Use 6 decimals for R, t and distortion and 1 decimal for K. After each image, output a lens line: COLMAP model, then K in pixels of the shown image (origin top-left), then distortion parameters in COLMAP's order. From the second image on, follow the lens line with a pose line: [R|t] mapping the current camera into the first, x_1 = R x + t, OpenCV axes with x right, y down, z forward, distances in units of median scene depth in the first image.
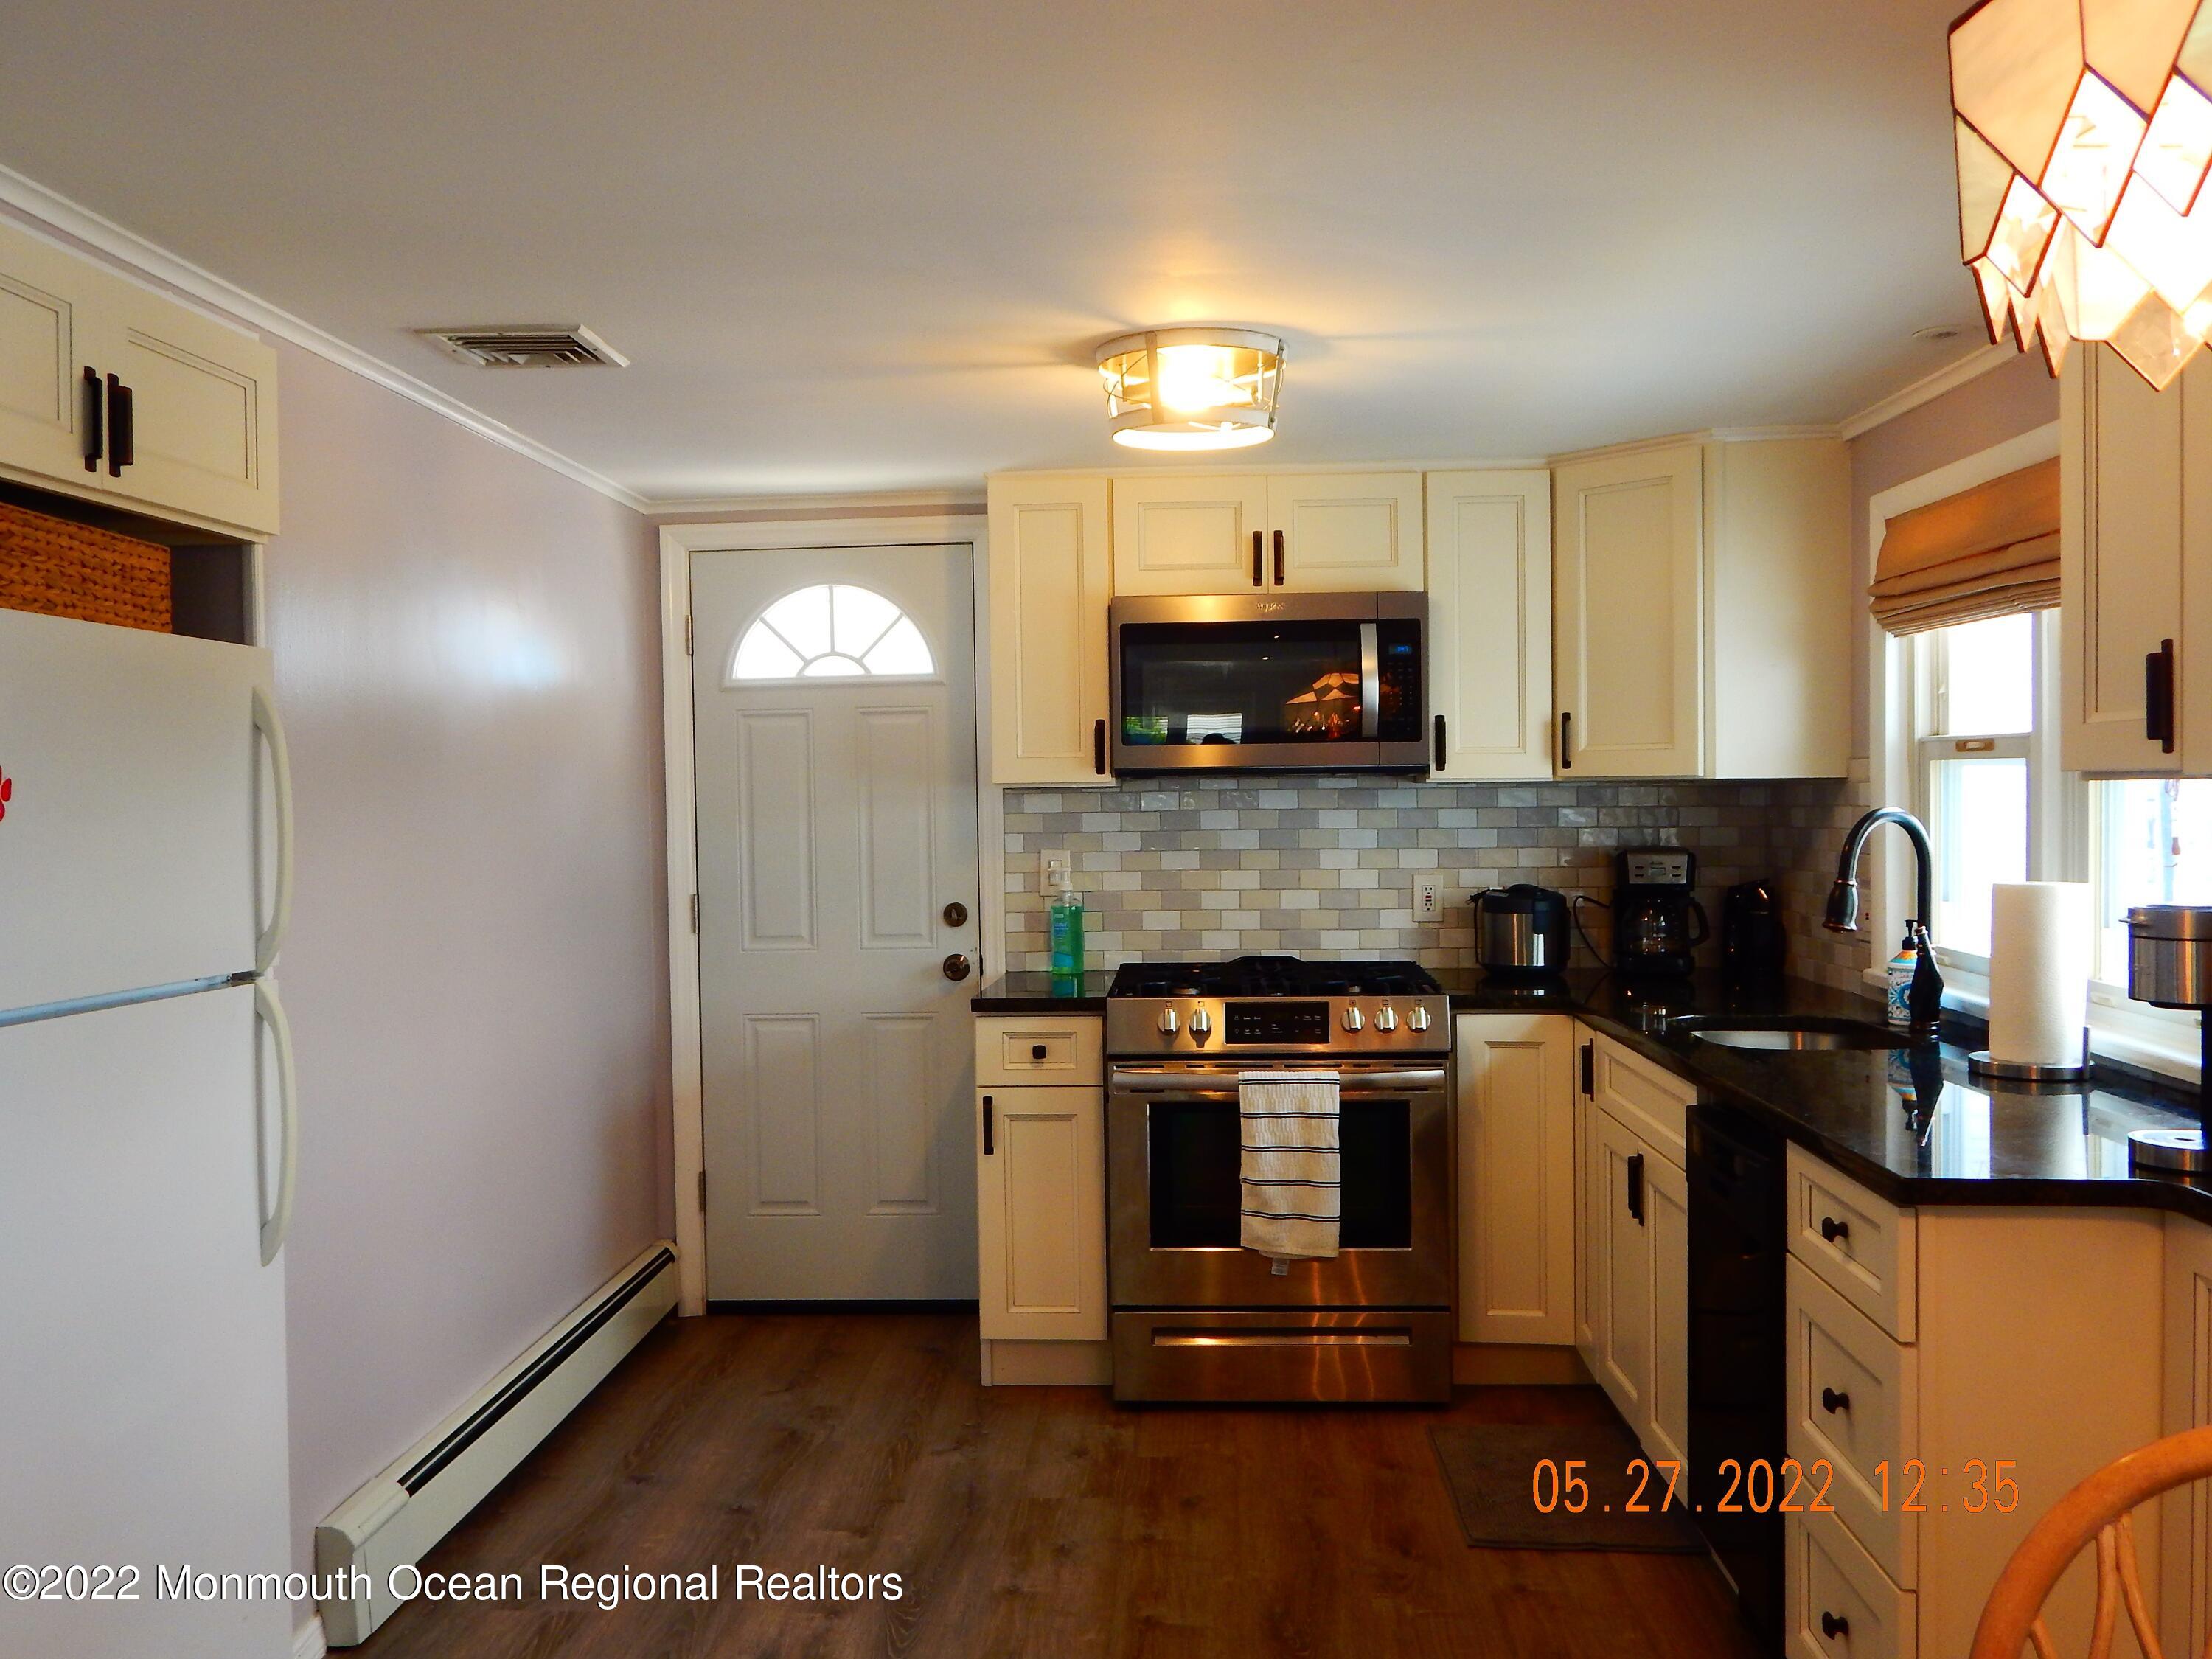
lens RADIAL K [[1801.8, 0, 1106.0], [0, 1801.8, 829.5], [0, 0, 1]] dist [-0.005458, -0.013021]
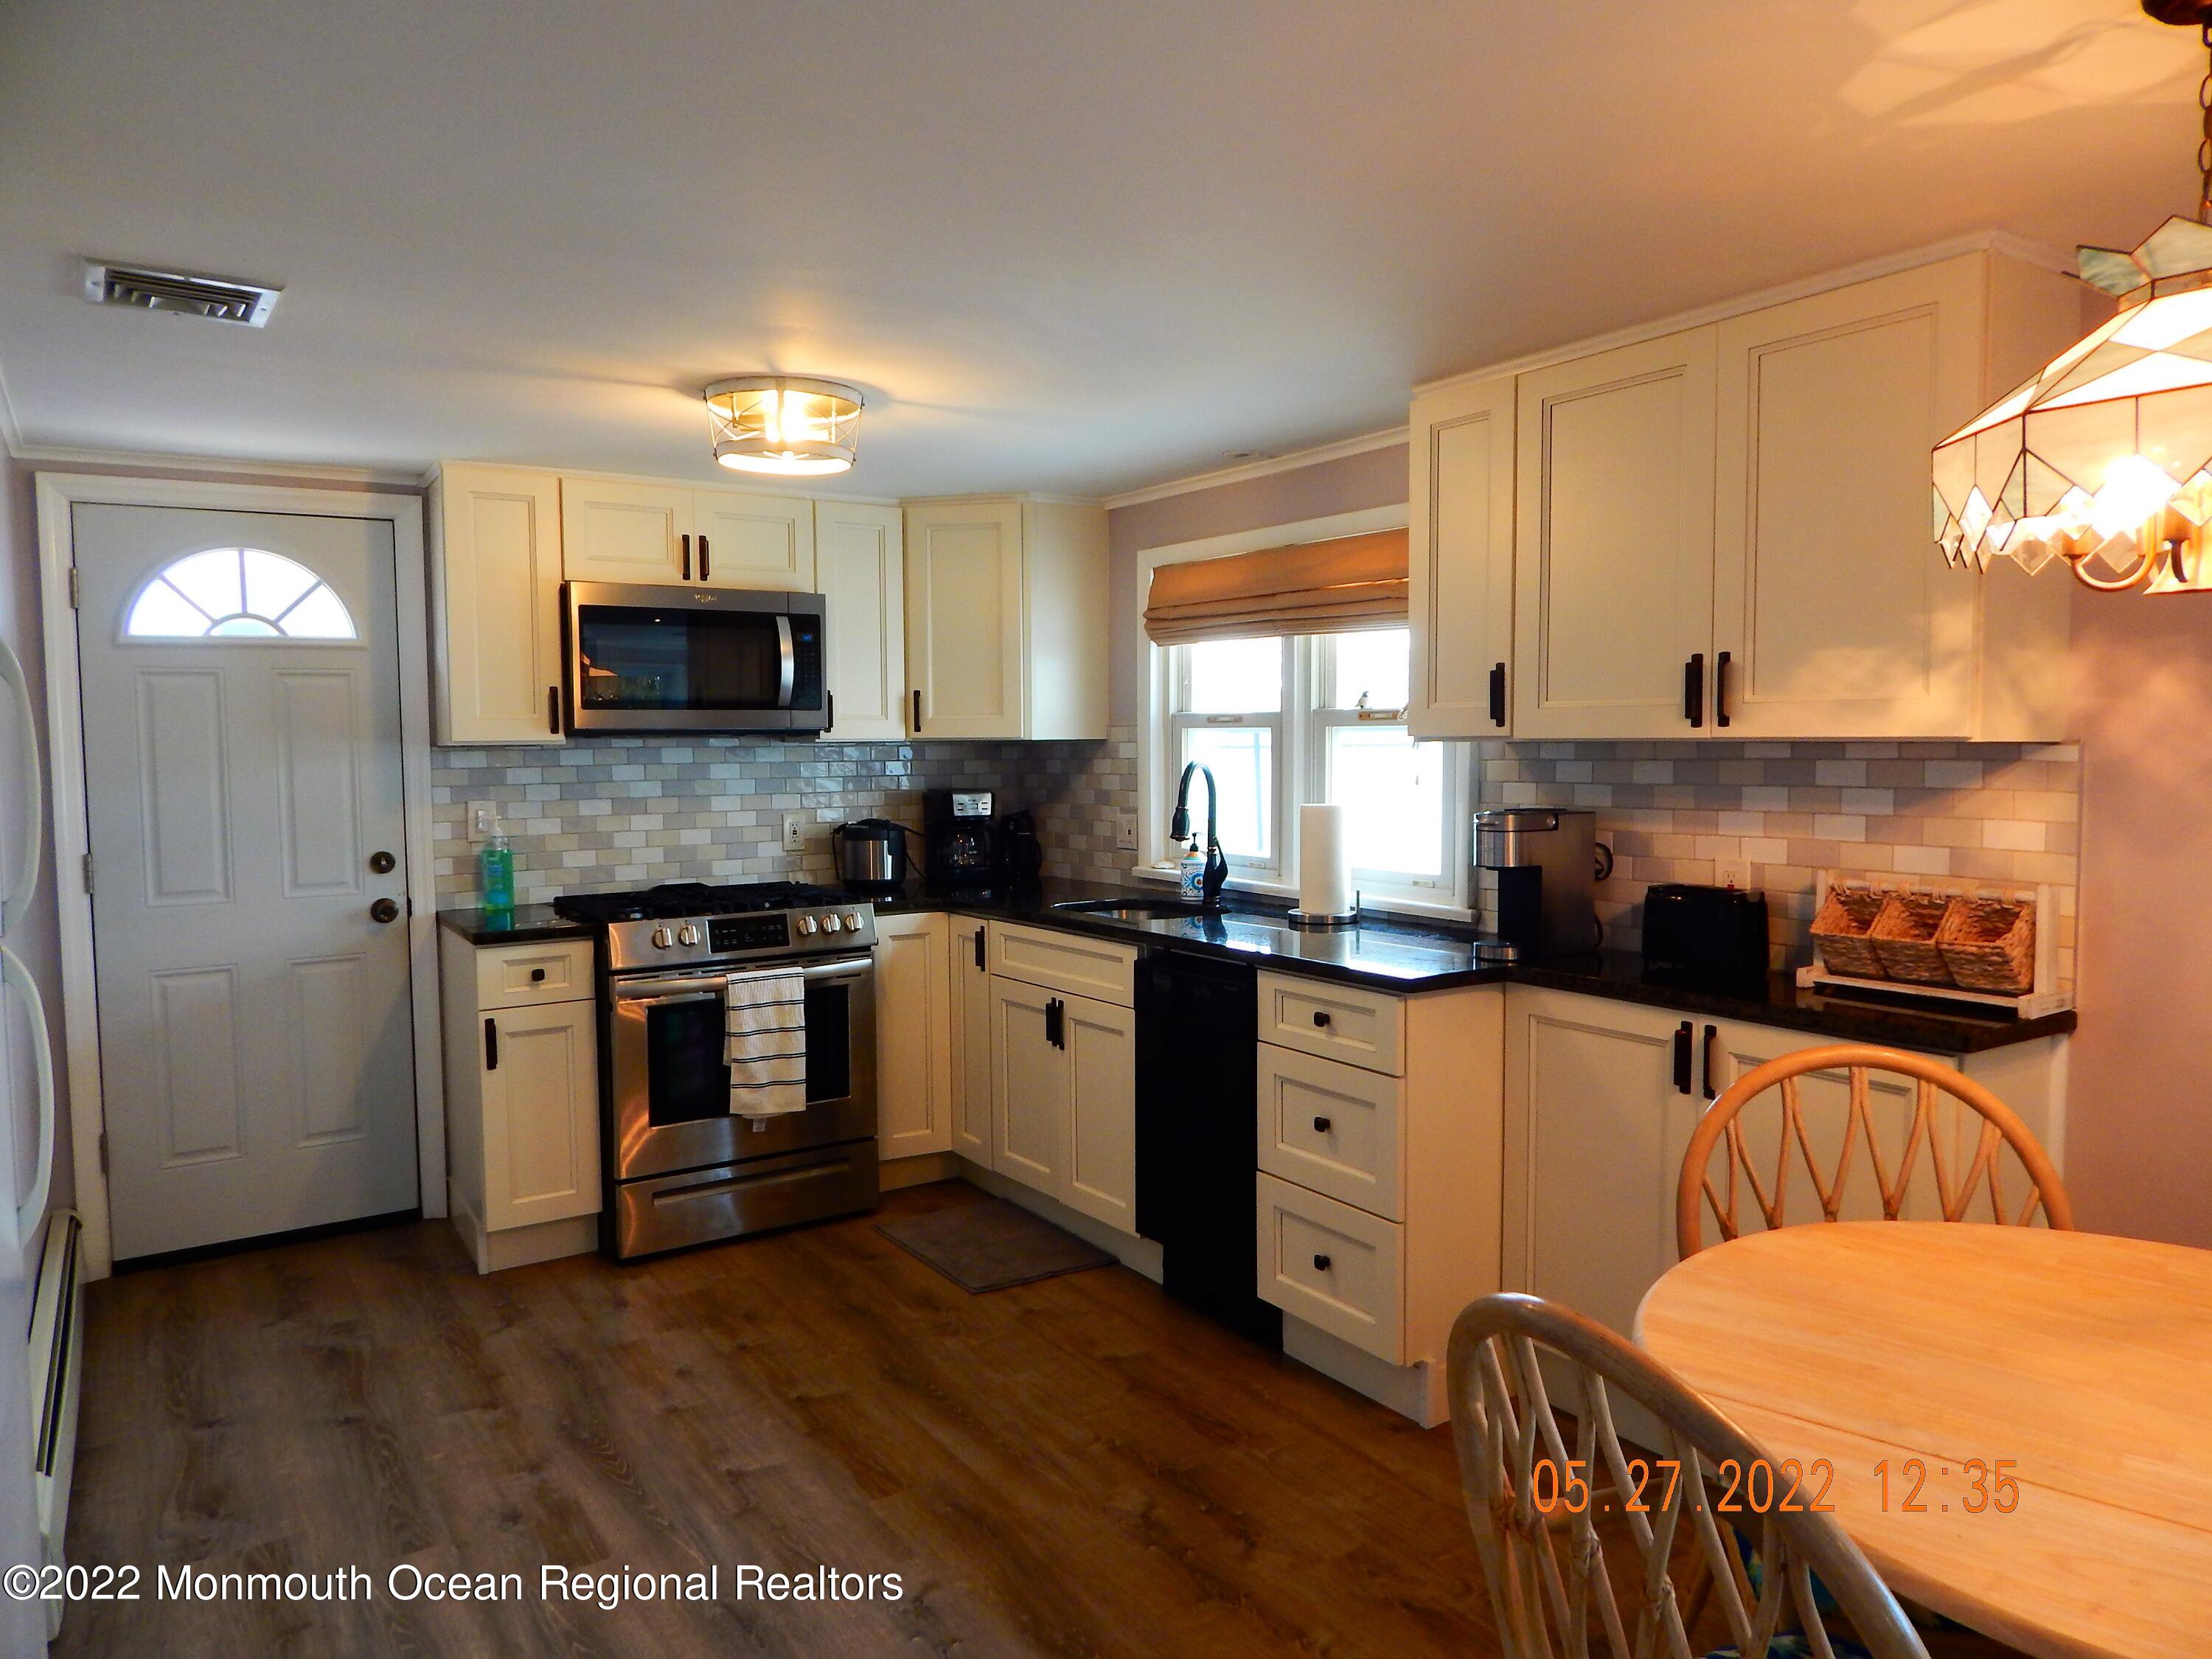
lens RADIAL K [[1454.4, 0, 1106.0], [0, 1454.4, 829.5], [0, 0, 1]] dist [0.000058, -0.002228]
pose [[0.801822, -0.032861, 0.596658, -0.287466], [0.013032, 0.999211, 0.037519, 0.000253], [-0.597420, -0.022308, 0.801618, 0.038160]]
